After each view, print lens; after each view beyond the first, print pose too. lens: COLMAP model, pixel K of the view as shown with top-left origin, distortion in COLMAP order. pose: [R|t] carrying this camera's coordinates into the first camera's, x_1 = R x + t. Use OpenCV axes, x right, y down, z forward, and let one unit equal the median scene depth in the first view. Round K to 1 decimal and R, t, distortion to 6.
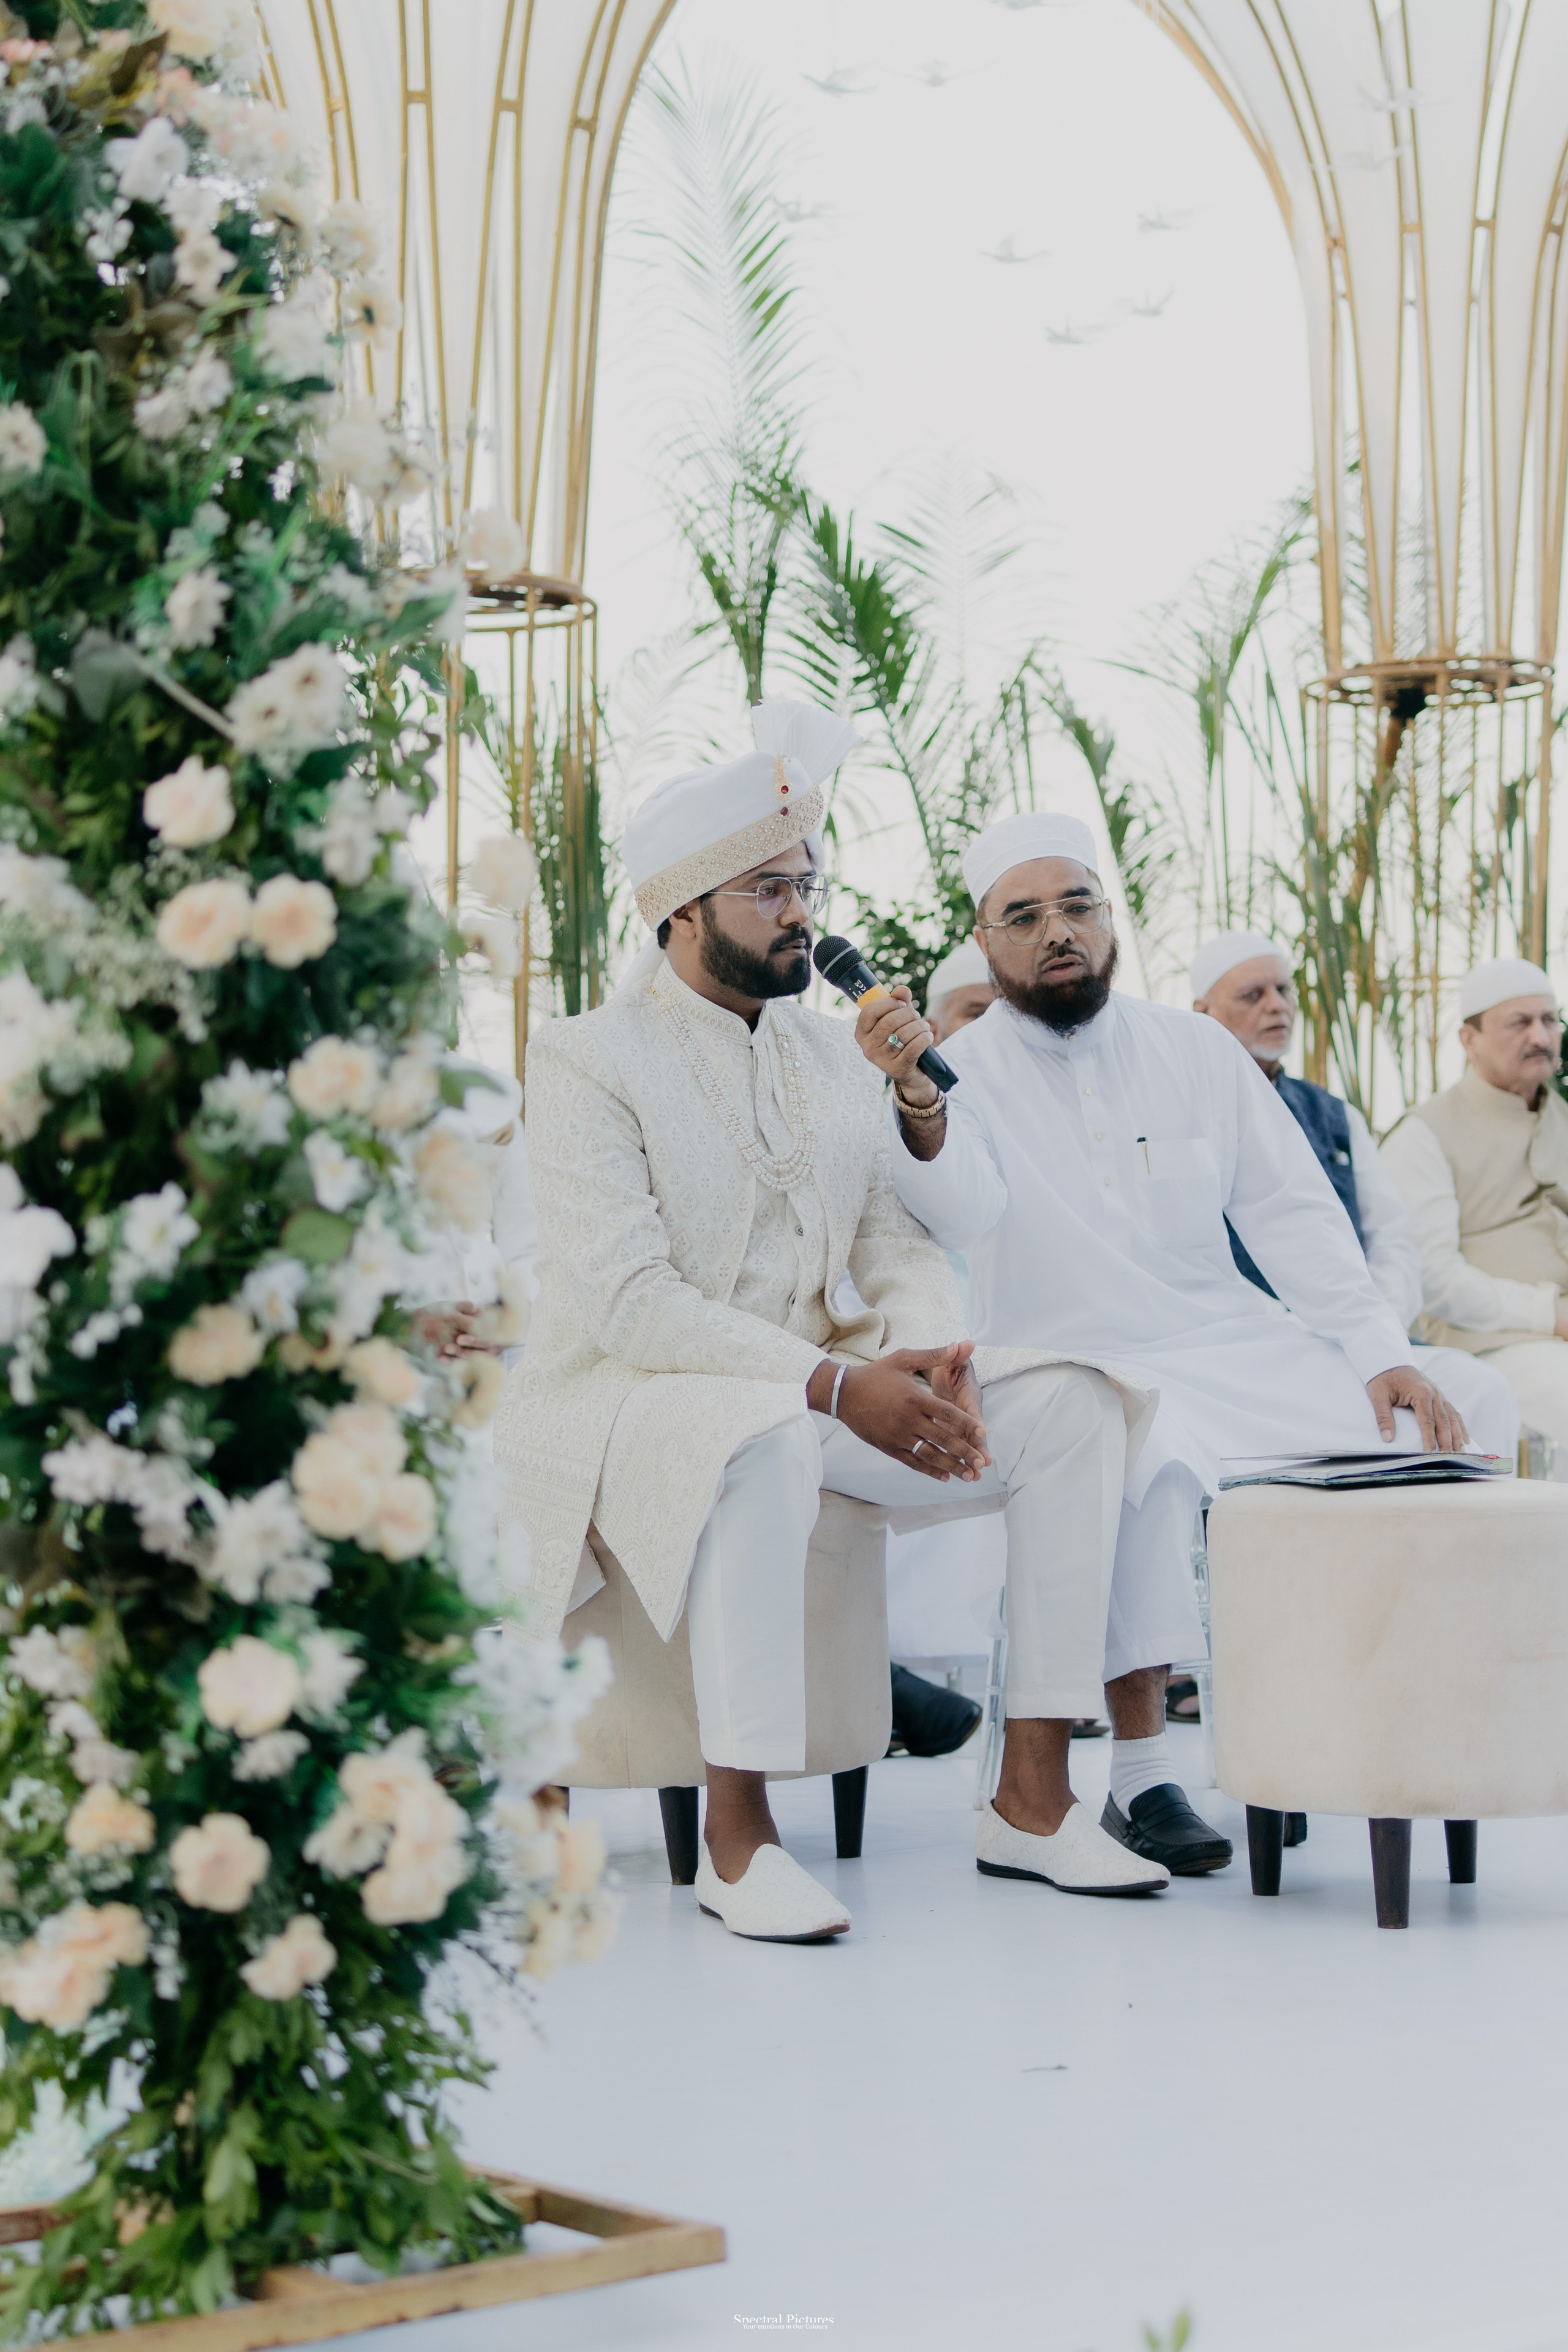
lens RADIAL K [[3420.5, 0, 776.3], [0, 3420.5, 1183.0], [0, 0, 1]] dist [-0.007335, 0.000000]
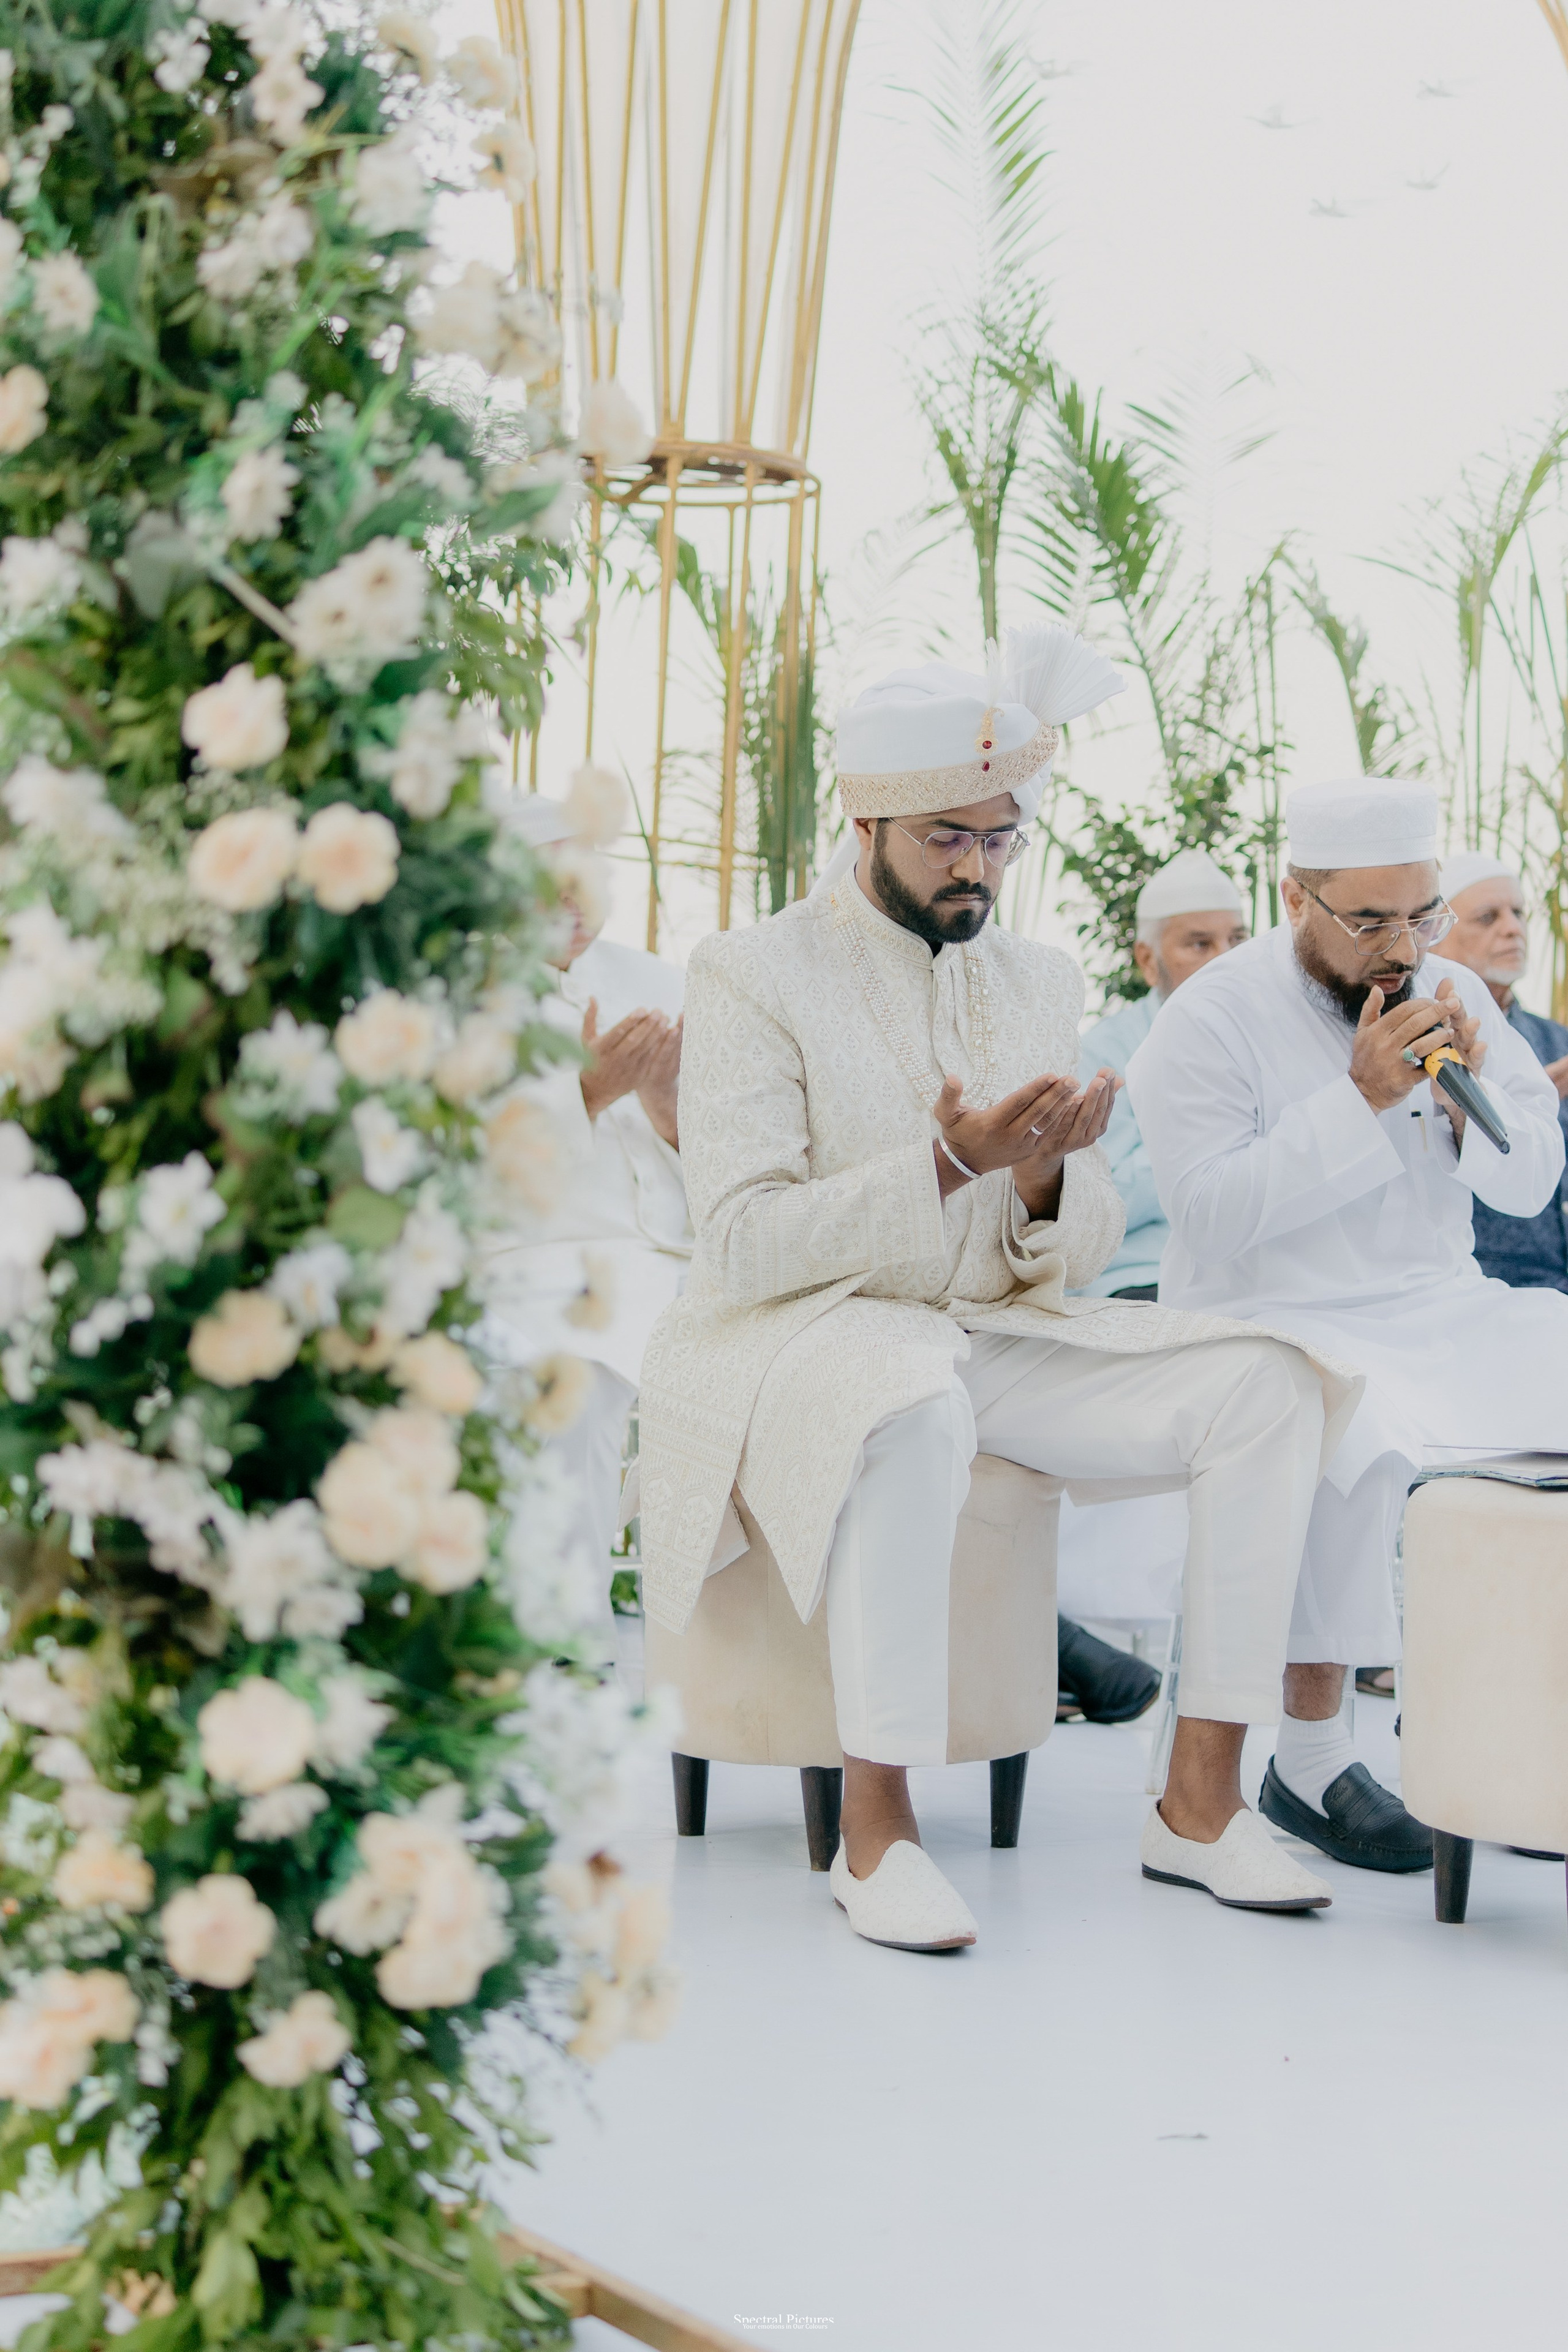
lens RADIAL K [[3420.5, 0, 797.6], [0, 3420.5, 1172.7], [0, 0, 1]] dist [-0.007335, 0.000000]
pose [[0.996939, 0.042905, -0.065358, 0.031799], [-0.040639, 0.998539, 0.035618, -0.030496], [0.066791, -0.032853, 0.997226, 0.127172]]
